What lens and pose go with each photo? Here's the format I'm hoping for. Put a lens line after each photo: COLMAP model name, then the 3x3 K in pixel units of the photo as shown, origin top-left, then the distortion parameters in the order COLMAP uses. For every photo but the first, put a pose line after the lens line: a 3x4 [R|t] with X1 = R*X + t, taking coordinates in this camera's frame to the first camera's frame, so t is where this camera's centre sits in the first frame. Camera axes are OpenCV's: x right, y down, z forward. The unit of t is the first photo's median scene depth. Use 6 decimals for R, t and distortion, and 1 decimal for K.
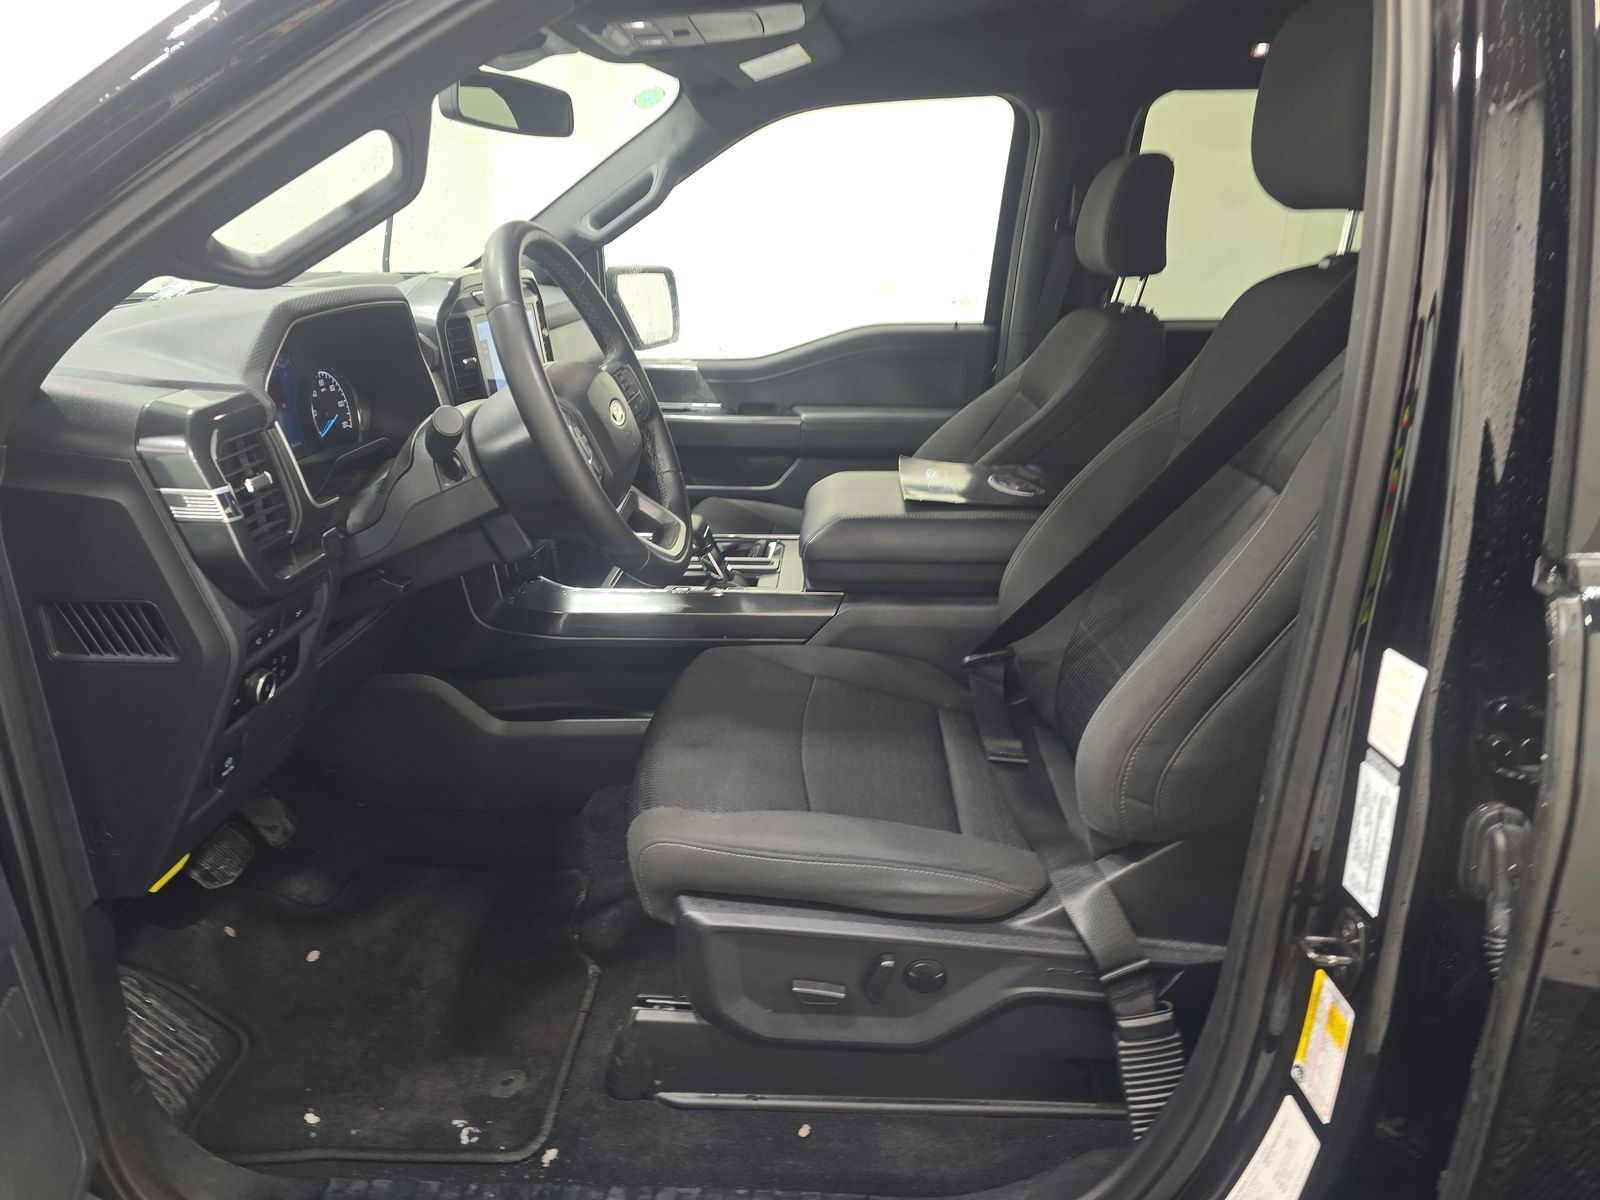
lens RADIAL K [[1066.3, 0, 804.3], [0, 1066.3, 598.9], [0, 0, 1]] dist [0.059392, -0.054289]
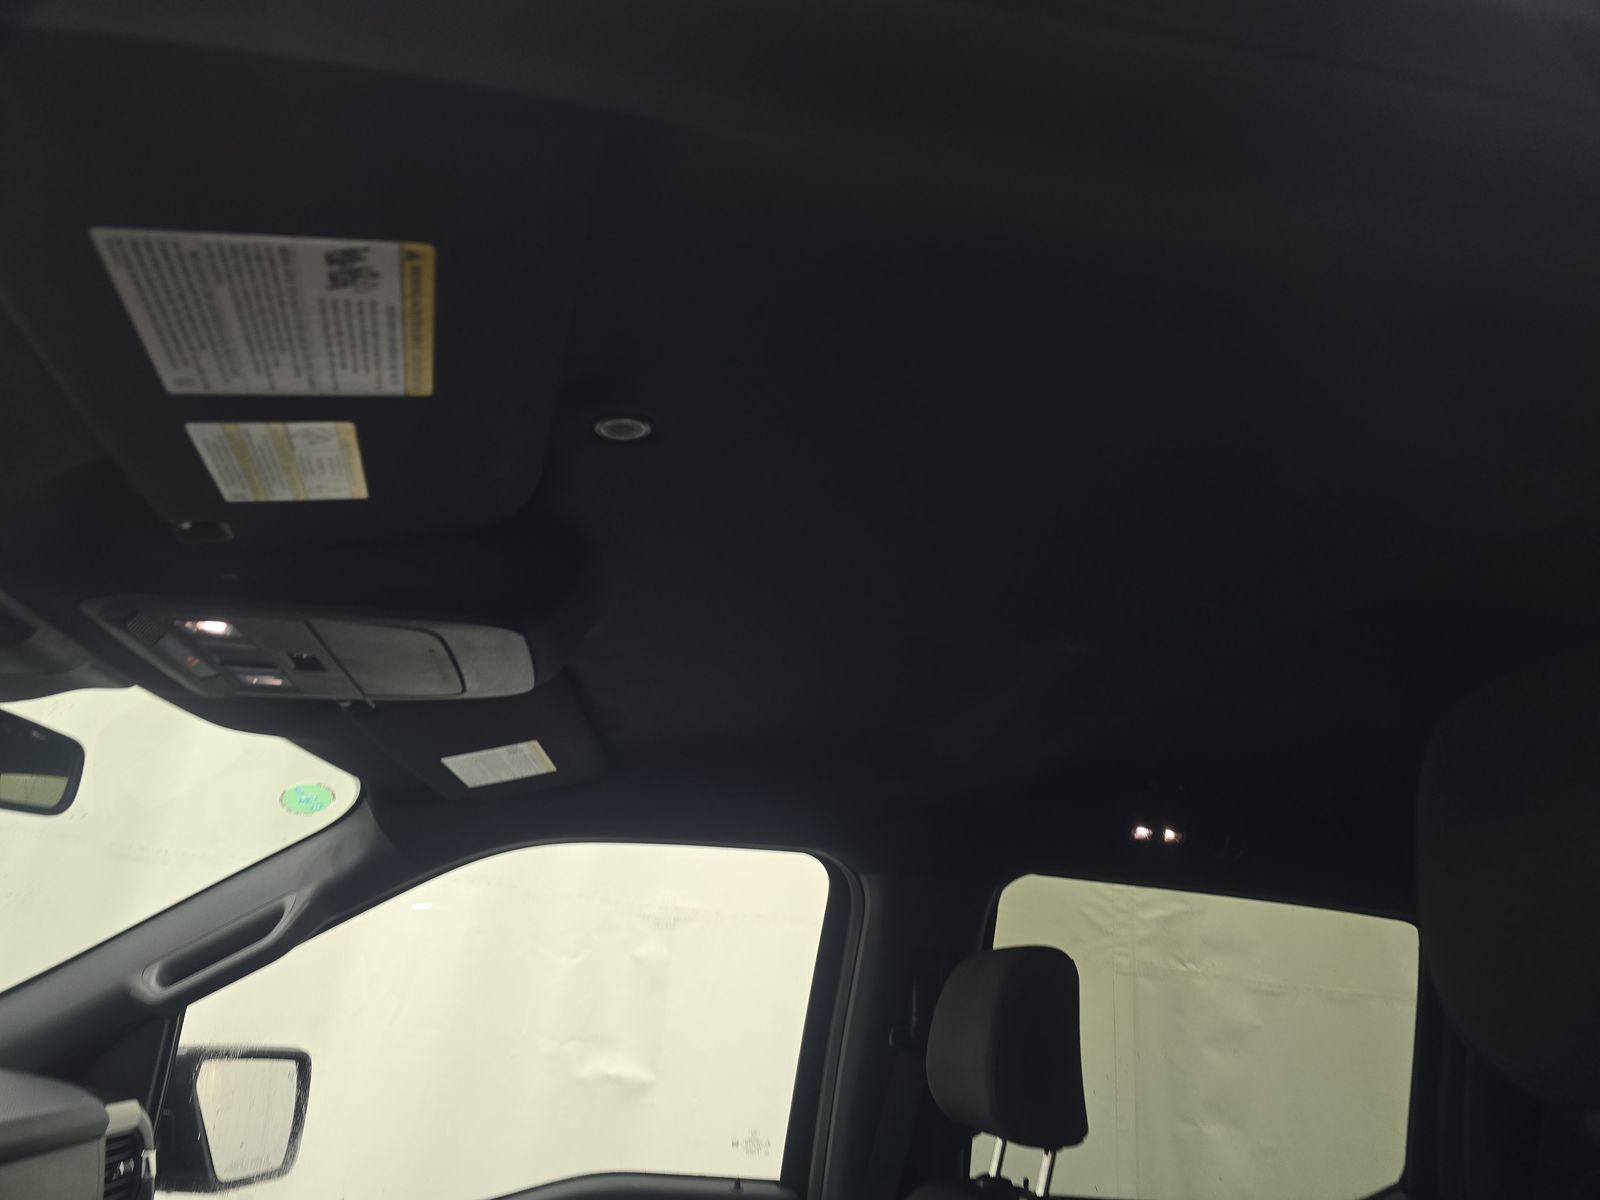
lens RADIAL K [[1066.3, 0, 804.3], [0, 1066.3, 598.9], [0, 0, 1]] dist [0.059392, -0.054289]
pose [[0.976008, 0.146525, 0.161056, 0.030944], [-0.009525, 0.767711, -0.640726, -0.127720], [-0.217526, 0.623819, 0.750687, 0.337348]]
